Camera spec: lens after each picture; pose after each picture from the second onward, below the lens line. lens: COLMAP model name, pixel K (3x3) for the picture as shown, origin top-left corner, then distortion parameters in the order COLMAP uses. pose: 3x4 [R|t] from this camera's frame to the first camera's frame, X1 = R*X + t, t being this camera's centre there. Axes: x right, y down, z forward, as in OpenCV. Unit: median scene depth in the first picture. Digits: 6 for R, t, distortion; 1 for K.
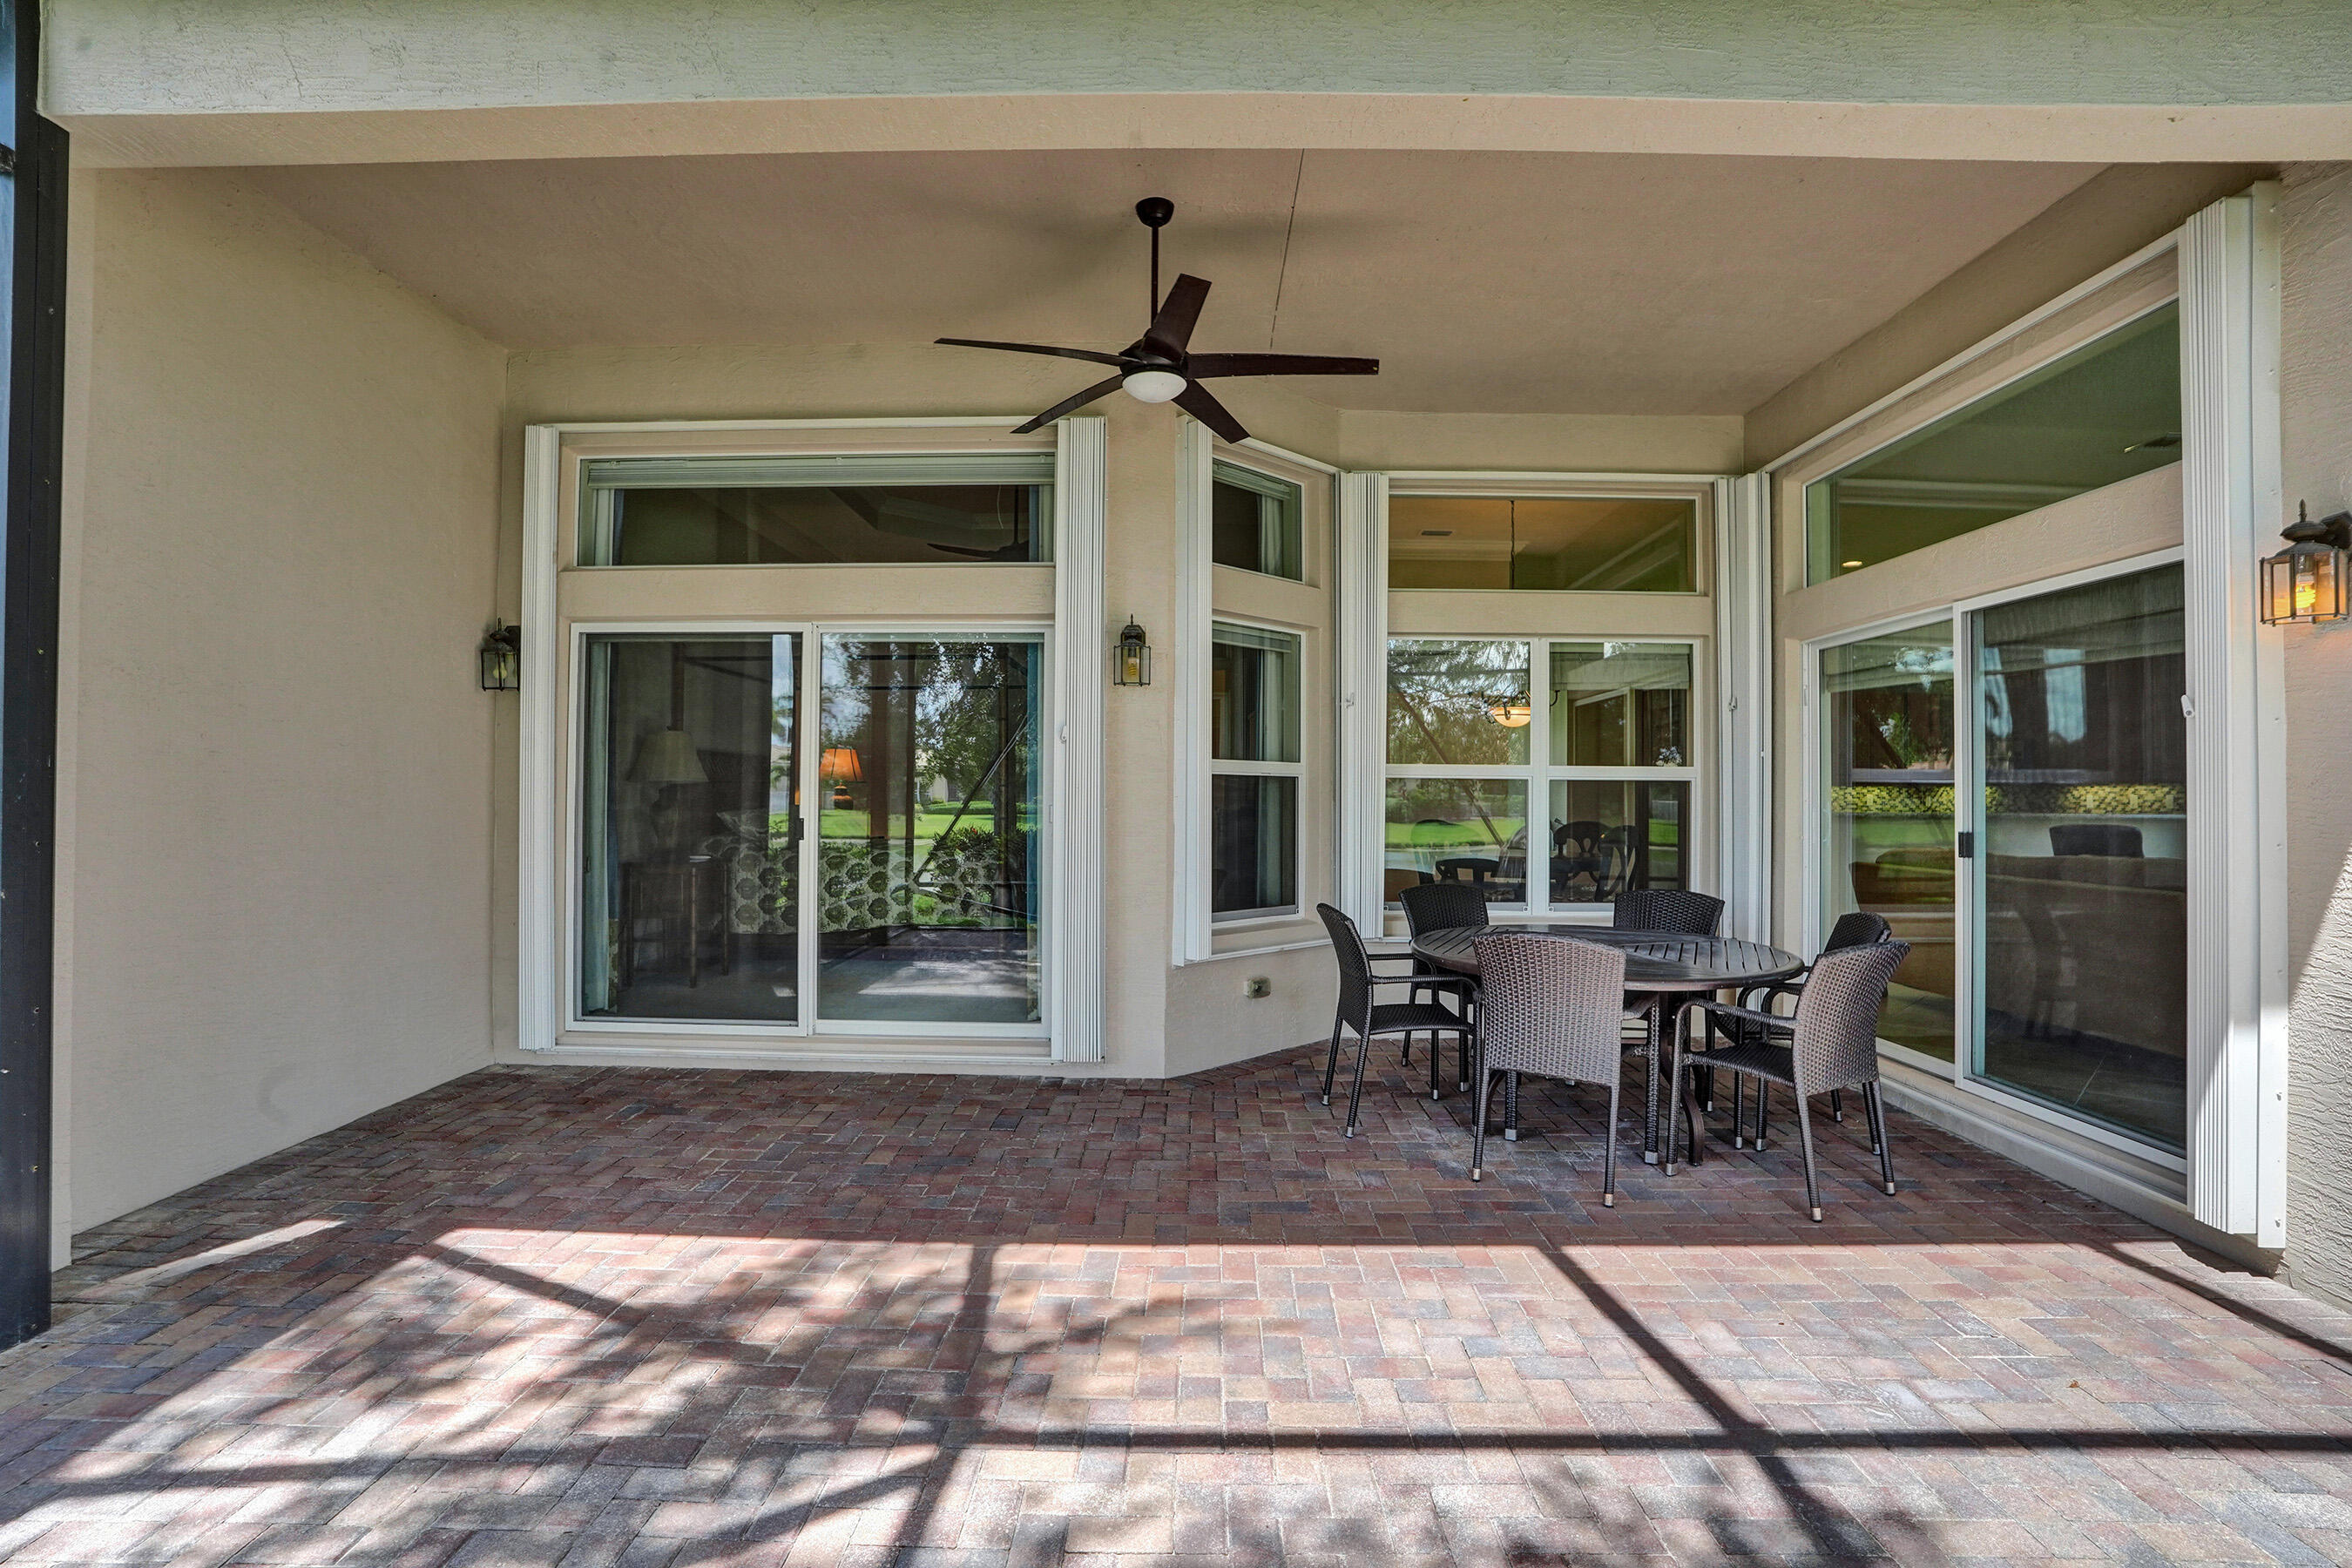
lens RADIAL K [[1092.9, 0, 1178.4], [0, 1092.9, 780.5], [0, 0, 1]] dist [-0.069436, 0.025695]
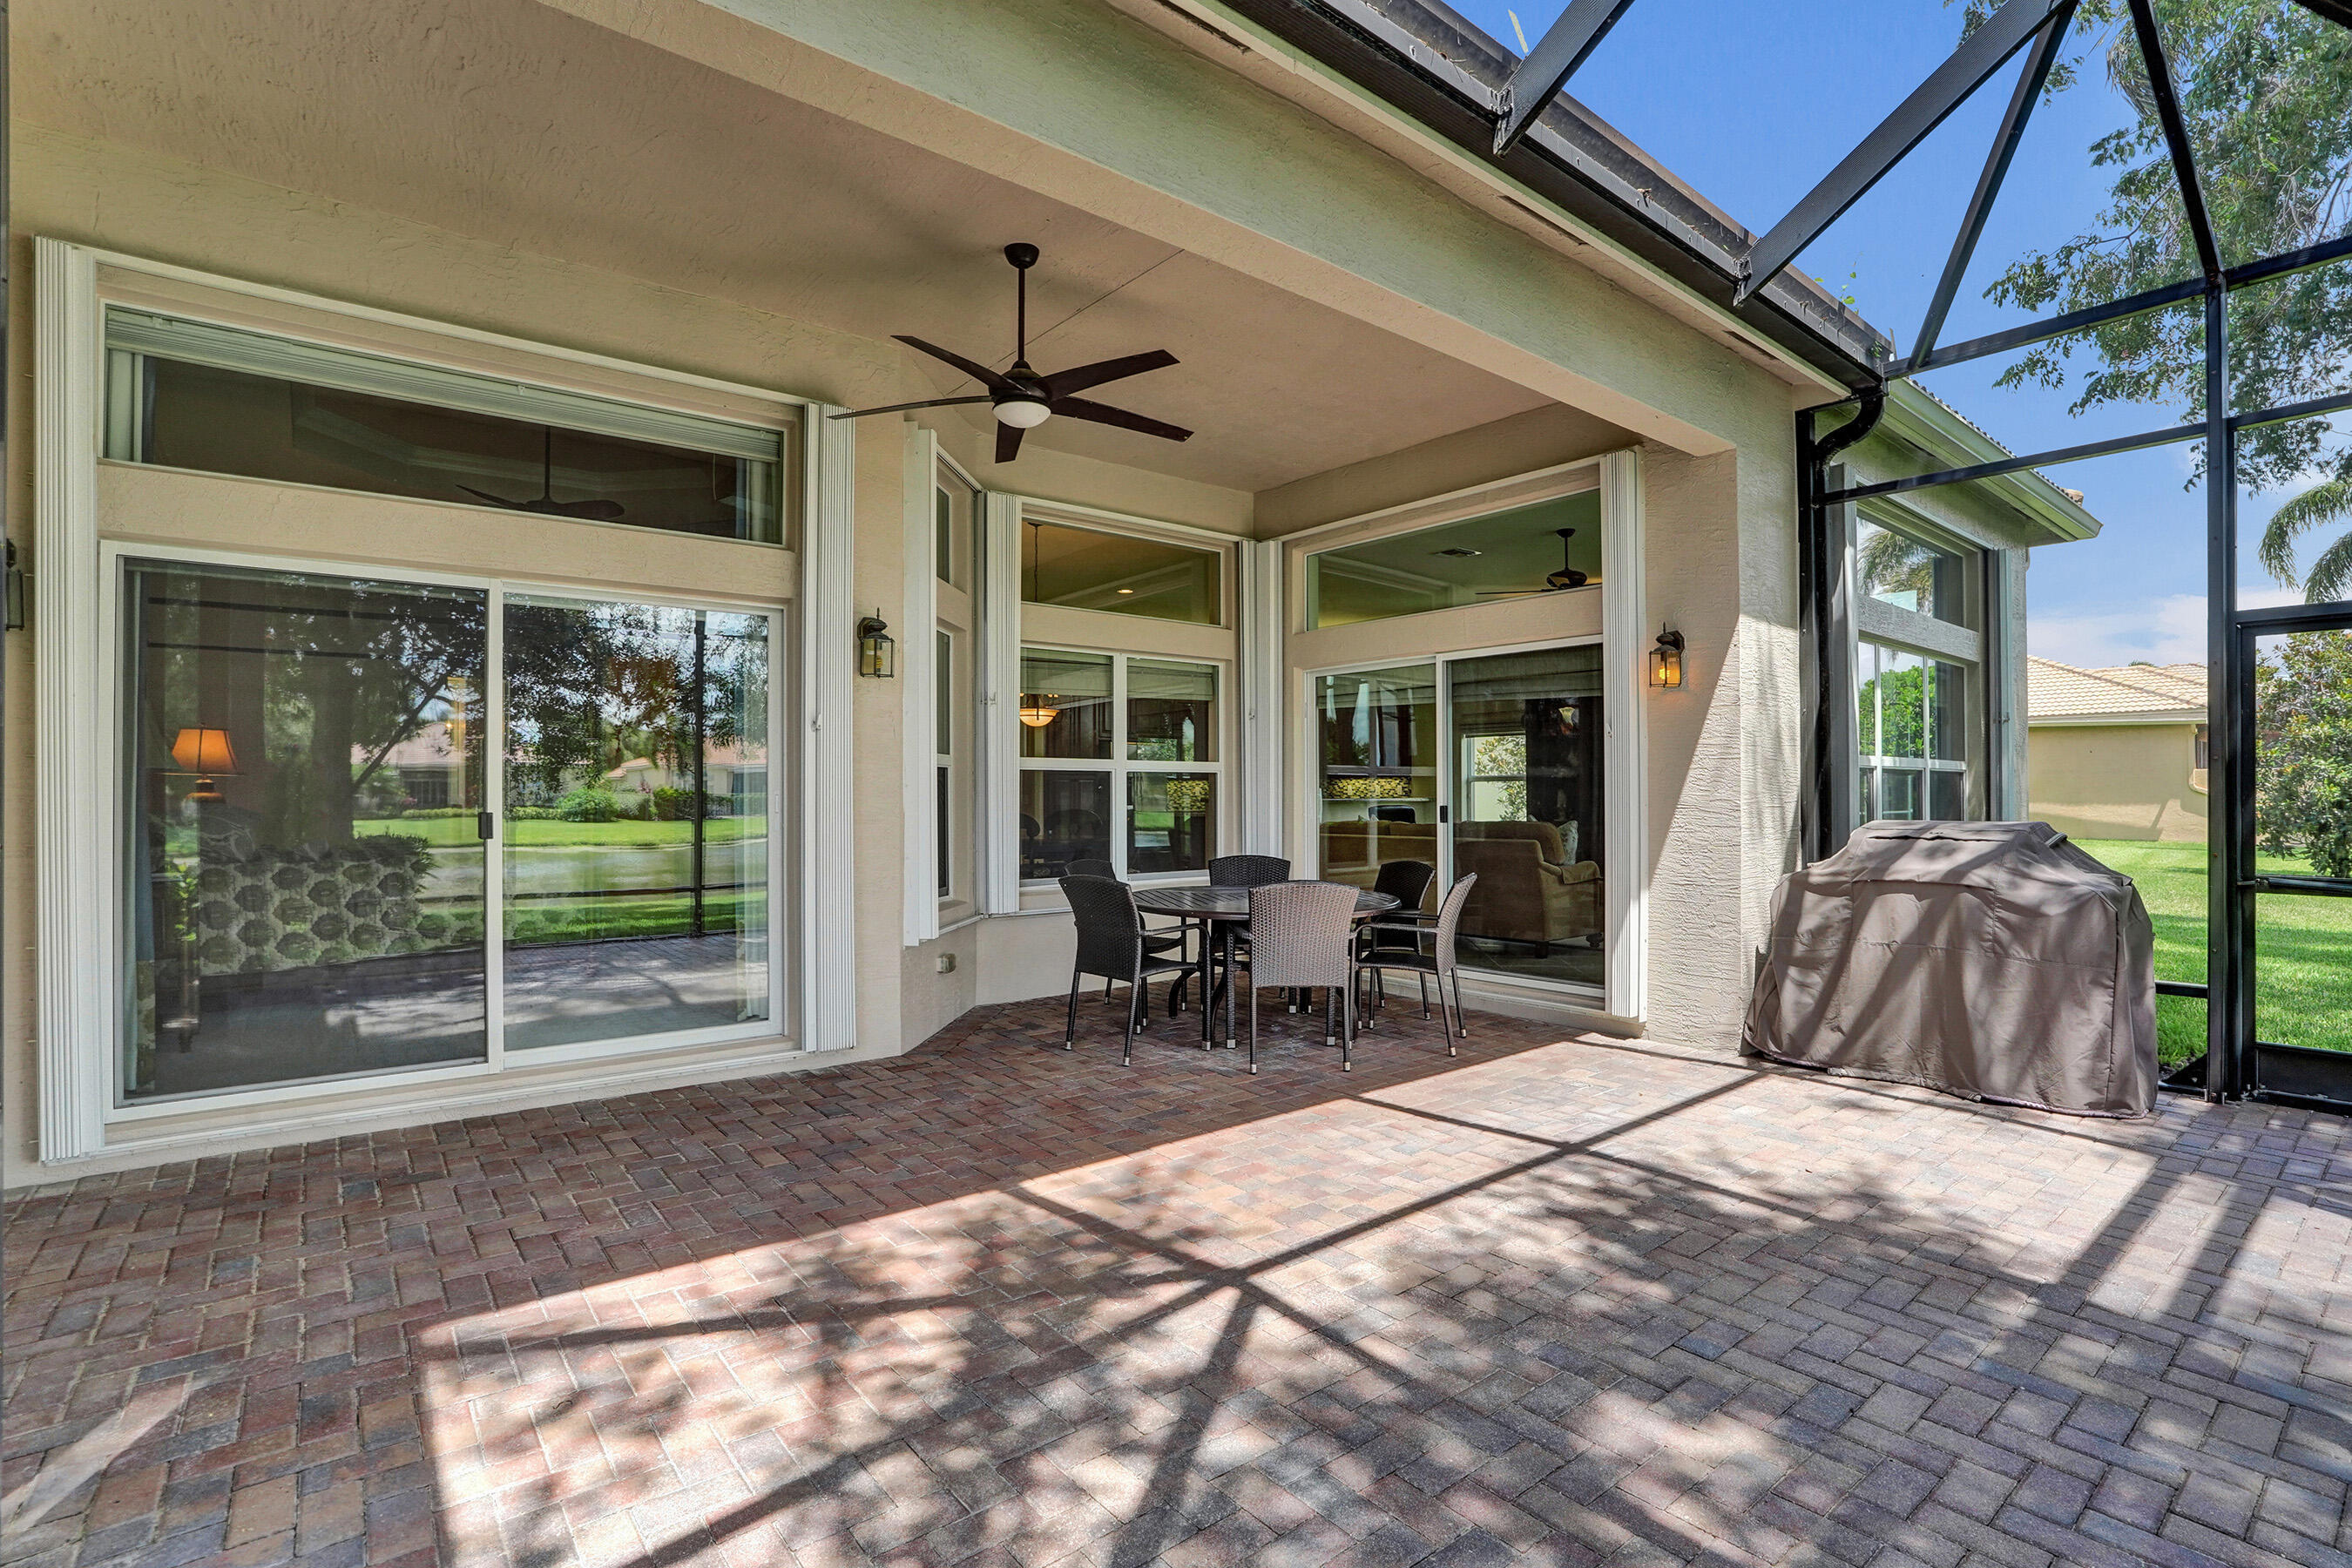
lens RADIAL K [[1126.2, 0, 1163.6], [0, 1126.2, 789.8], [0, 0, 1]] dist [-0.067768, 0.028389]
pose [[0.768952, -0.005343, 0.639284, -0.634990], [0.000298, 0.999968, 0.008000, 0.013661], [-0.639306, -0.005961, 0.768929, 0.020714]]
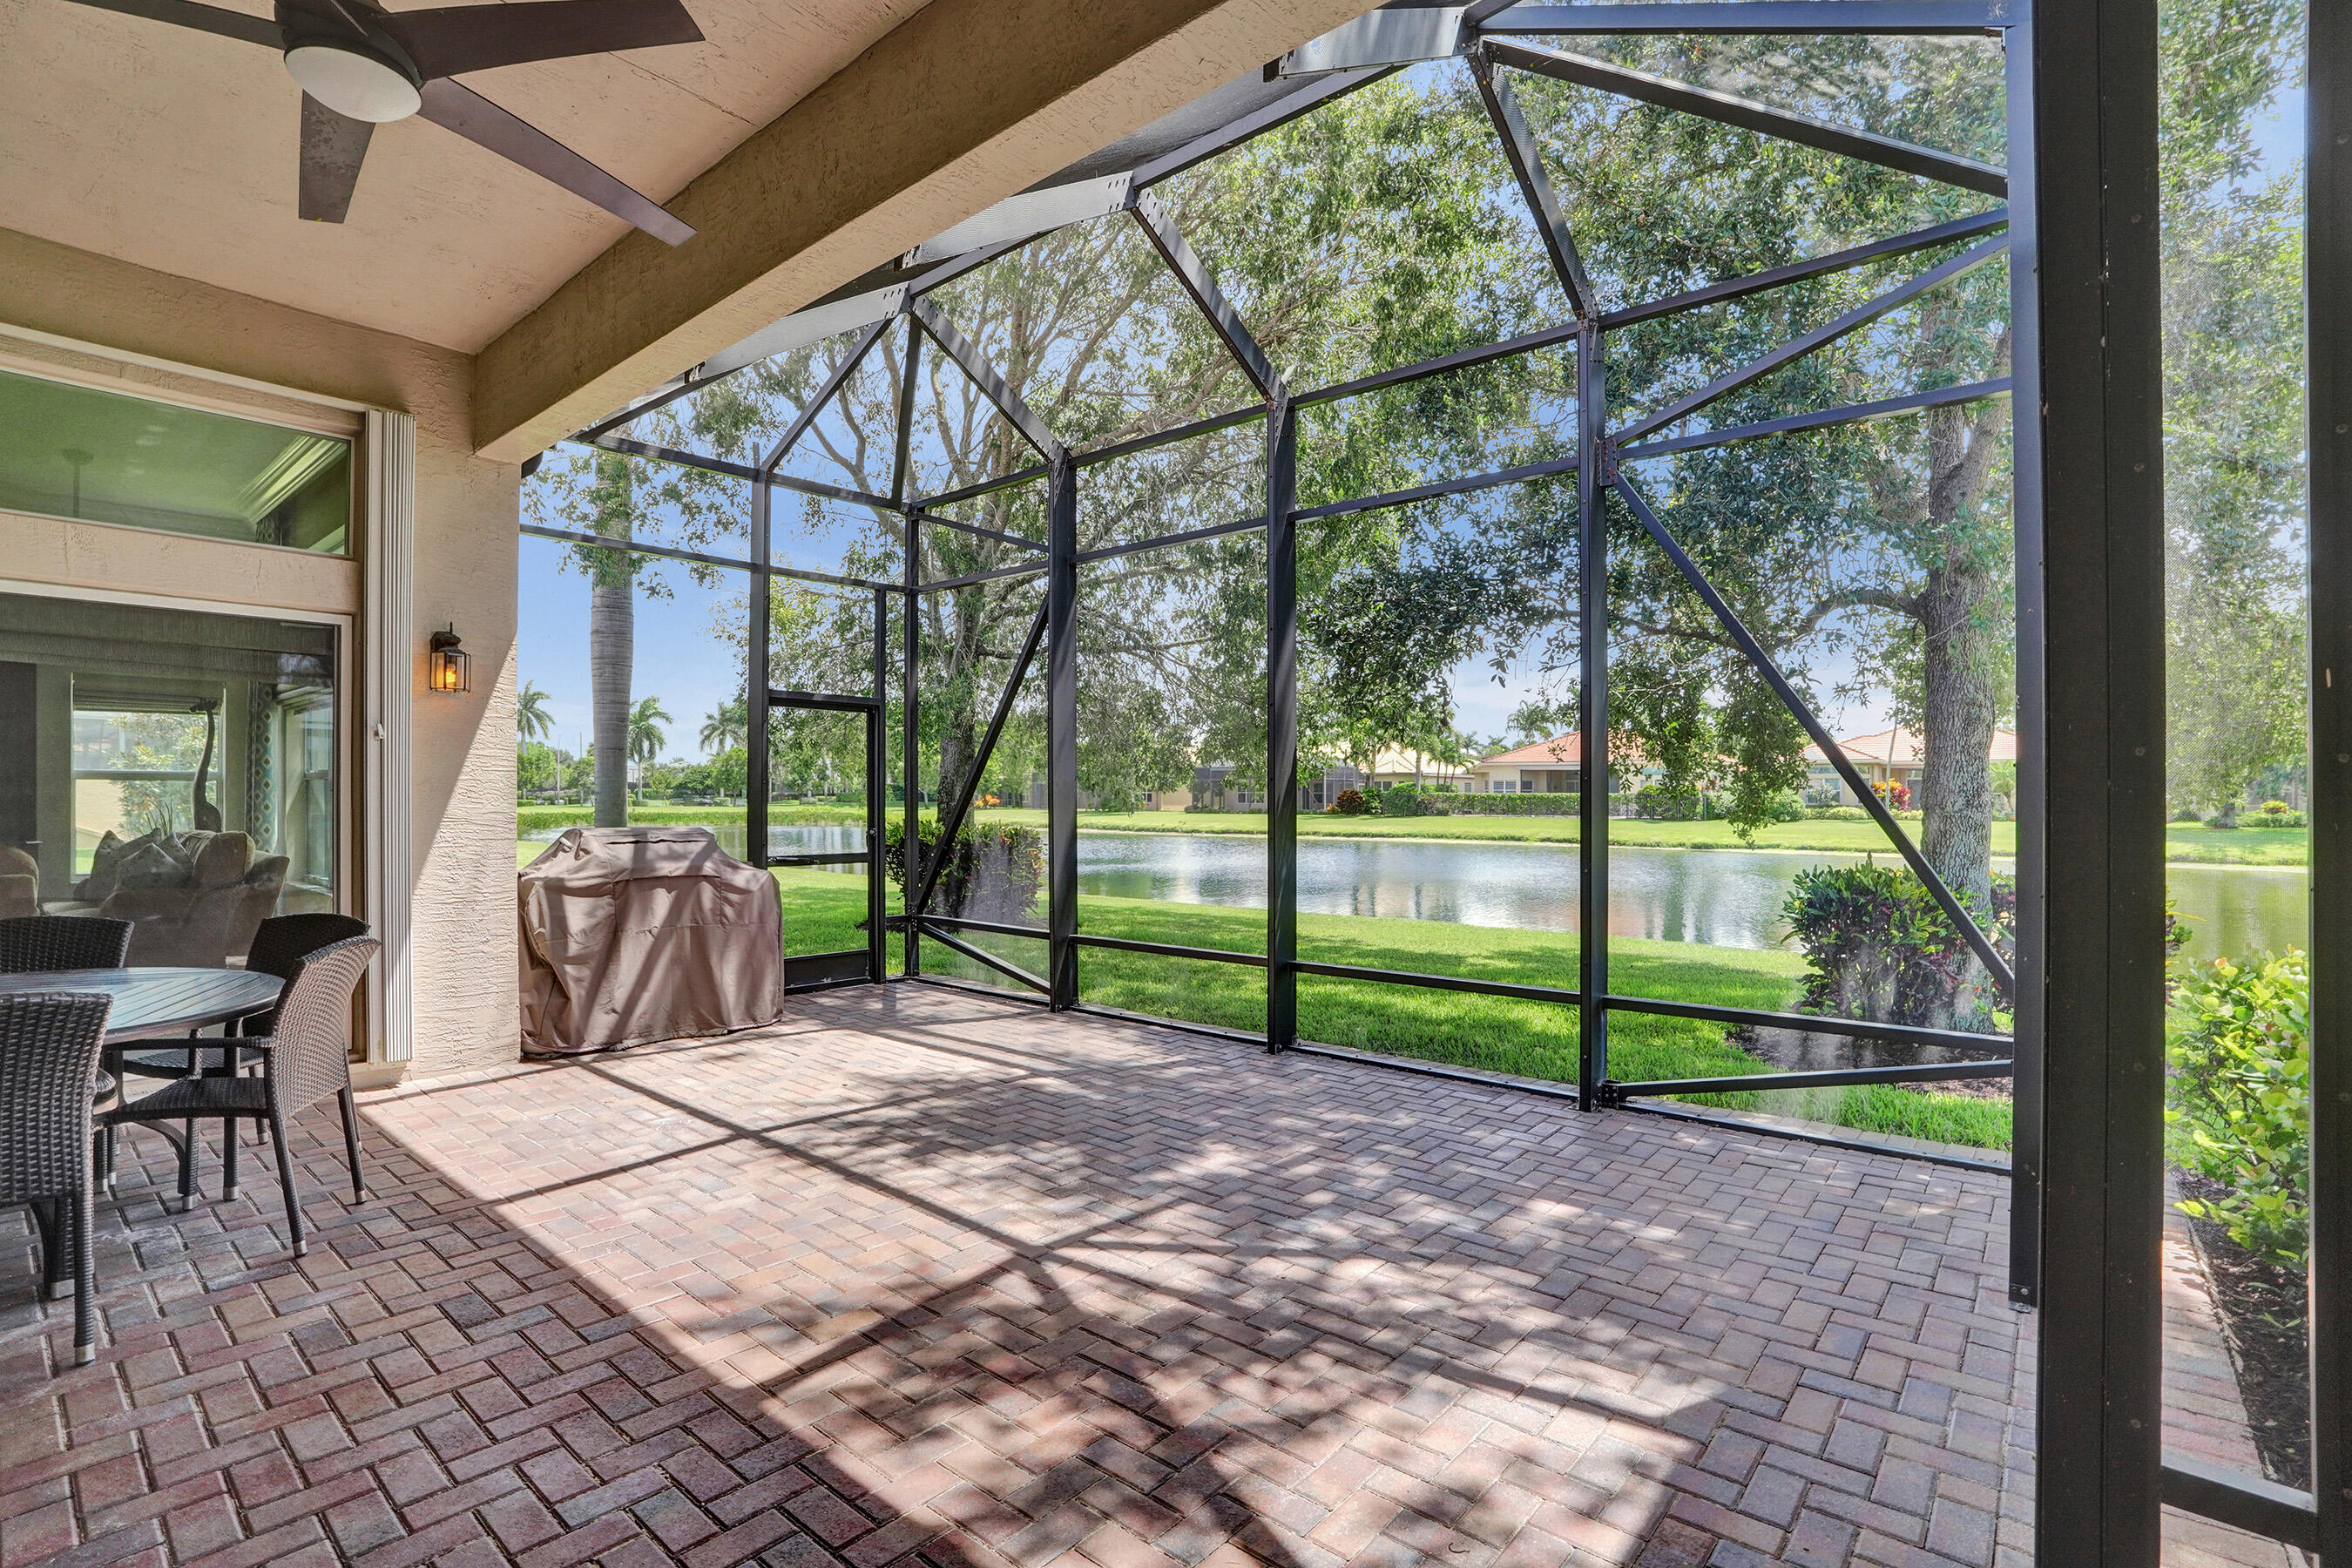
lens RADIAL K [[1092.9, 0, 1178.4], [0, 1092.9, 780.5], [0, 0, 1]] dist [-0.069436, 0.025695]
pose [[-0.786401, 0.005711, 0.617689, -0.691694], [-0.011830, 0.999635, -0.024304, 0.020828], [-0.617603, -0.026420, -0.786047, 1.146224]]
